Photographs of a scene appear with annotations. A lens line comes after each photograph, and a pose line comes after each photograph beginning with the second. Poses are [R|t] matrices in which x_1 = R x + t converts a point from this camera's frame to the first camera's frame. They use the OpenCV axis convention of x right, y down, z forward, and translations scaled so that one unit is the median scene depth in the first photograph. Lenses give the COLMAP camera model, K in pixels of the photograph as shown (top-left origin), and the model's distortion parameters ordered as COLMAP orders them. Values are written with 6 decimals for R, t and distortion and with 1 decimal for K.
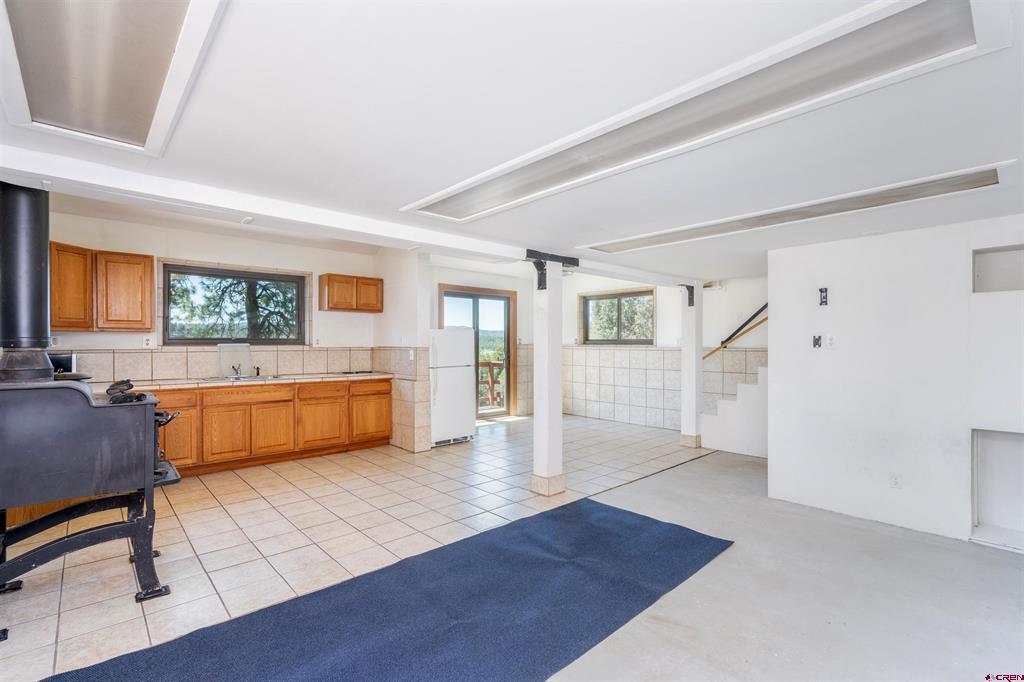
lens RADIAL K [[473.1, 0, 506.1], [0, 473.1, 346.0], [0, 0, 1]] dist [-0.002265, -0.000861]
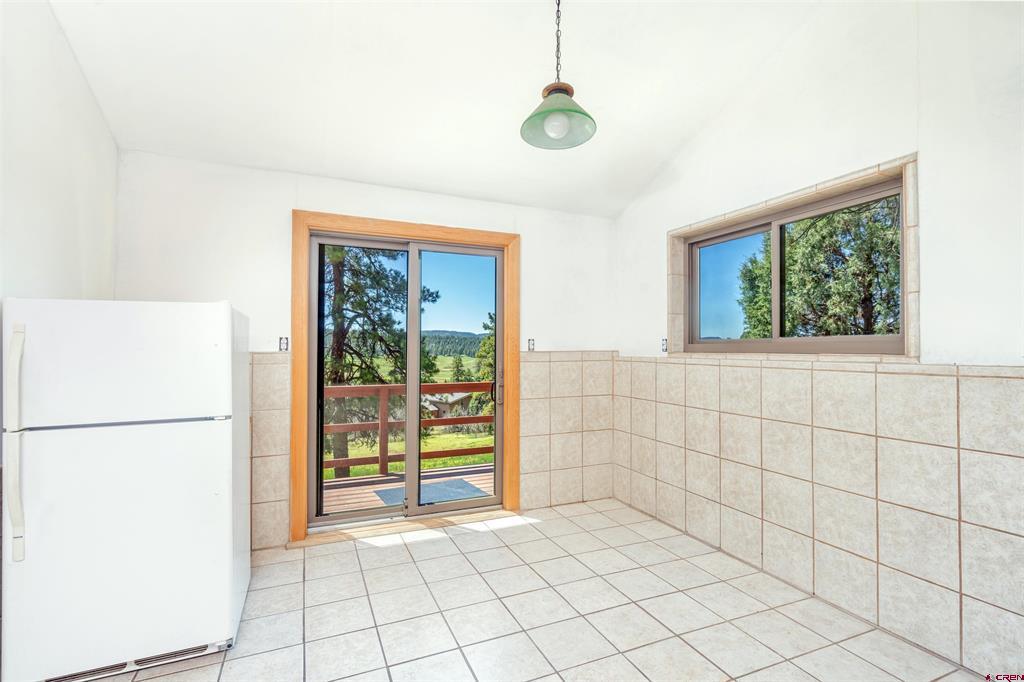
lens RADIAL K [[470.4, 0, 490.6], [0, 470.4, 335.6], [0, 0, 1]] dist [0.000229, -0.000088]
pose [[0.937795, -0.006586, -0.347126, 0.151874], [-0.005556, 0.999407, -0.033972, -0.002777], [0.347144, 0.033787, 0.937203, 0.565597]]
